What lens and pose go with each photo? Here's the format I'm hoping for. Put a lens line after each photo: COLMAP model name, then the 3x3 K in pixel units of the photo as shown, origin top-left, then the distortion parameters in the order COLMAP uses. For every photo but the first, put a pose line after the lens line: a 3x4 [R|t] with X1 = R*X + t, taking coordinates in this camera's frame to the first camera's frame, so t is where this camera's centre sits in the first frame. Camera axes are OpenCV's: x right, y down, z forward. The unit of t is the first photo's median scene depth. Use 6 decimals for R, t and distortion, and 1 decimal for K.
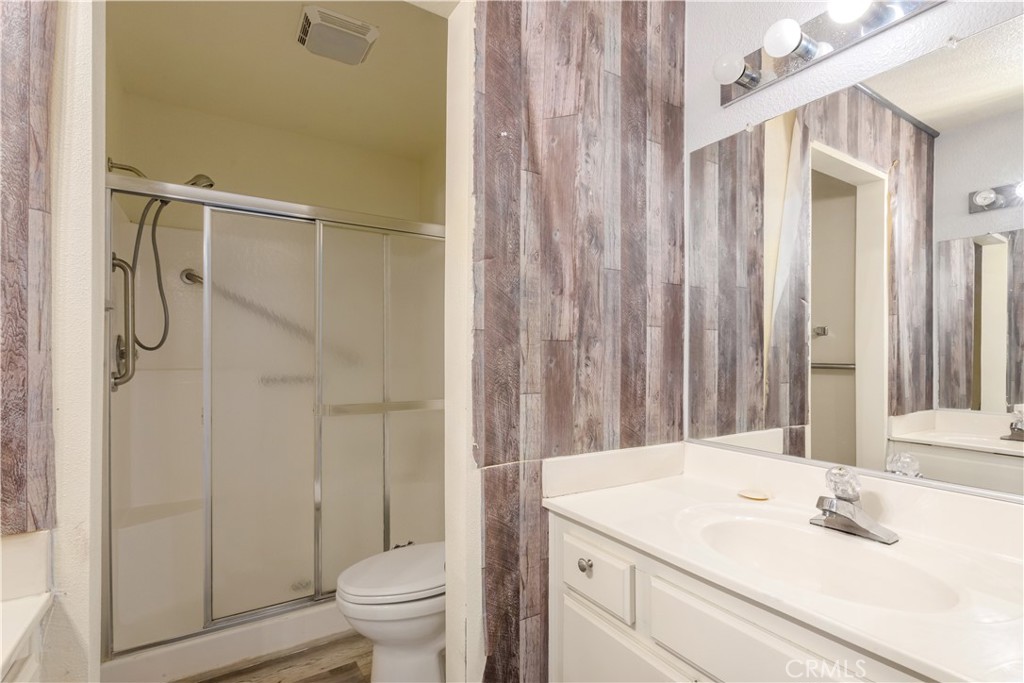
lens RADIAL K [[489.2, 0, 512.8], [0, 489.2, 348.2], [0, 0, 1]] dist [0.002921, 0.000761]
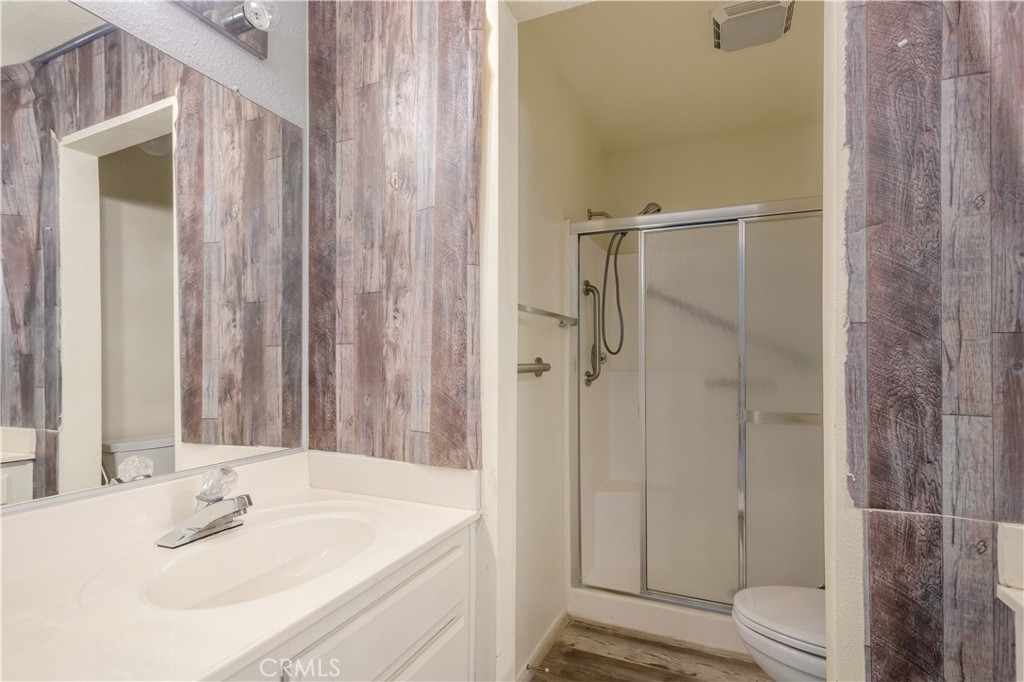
lens RADIAL K [[489.2, 0, 512.8], [0, 489.2, 347.7], [0, 0, 1]] dist [0.002921, 0.000761]
pose [[0.565580, -0.019979, -0.824452, 0.241266], [0.011709, 0.999800, -0.016196, 0.006577], [0.824610, -0.000493, 0.565701, 0.136273]]
